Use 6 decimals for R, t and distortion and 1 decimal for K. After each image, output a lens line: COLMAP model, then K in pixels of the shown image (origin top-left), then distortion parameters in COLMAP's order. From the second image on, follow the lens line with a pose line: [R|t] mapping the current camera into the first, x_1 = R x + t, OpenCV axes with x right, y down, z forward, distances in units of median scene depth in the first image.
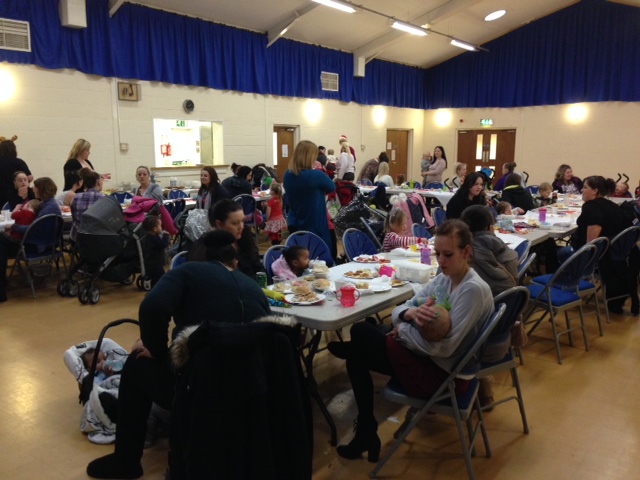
lens RADIAL K [[587.8, 0, 320.0], [0, 587.8, 240.0], [0, 0, 1]] dist [0.142894, -0.250553]
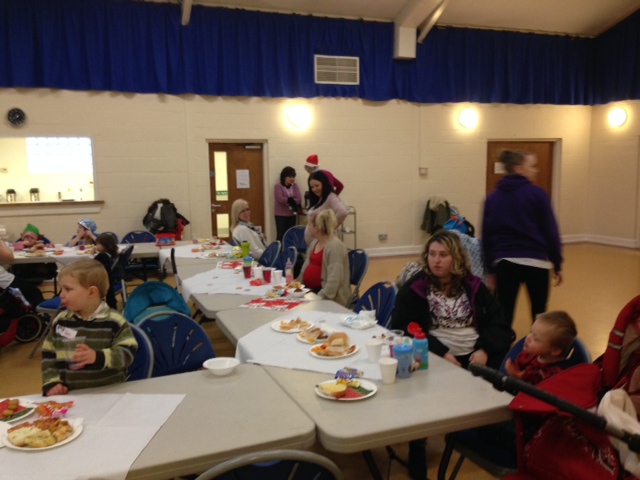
lens RADIAL K [[587.8, 0, 320.0], [0, 587.8, 240.0], [0, 0, 1]] dist [0.142894, -0.250553]
pose [[0.841626, 0.052134, -0.537538, 0.314182], [-0.072430, 0.997234, -0.016686, -0.064782], [0.535181, 0.052978, 0.843074, 0.409466]]
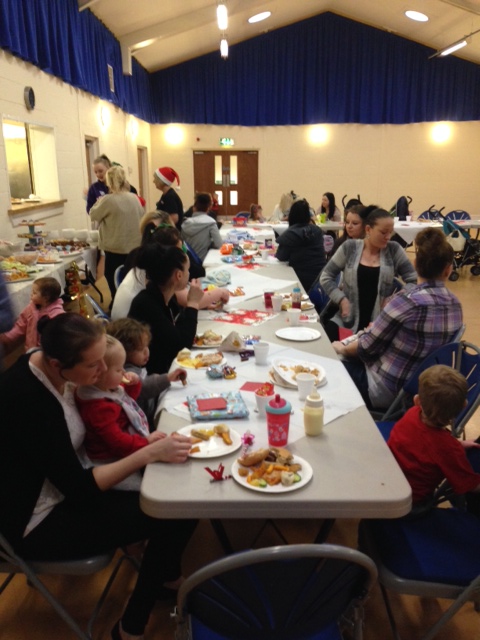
lens RADIAL K [[587.8, 0, 240.0], [0, 587.8, 320.0], [0, 0, 1]] dist [0.142894, -0.250553]
pose [[0.798205, -0.152173, 0.582849, -0.289363], [0.096831, 0.987397, 0.125186, -0.045727], [-0.594553, -0.043486, 0.802880, 0.275280]]
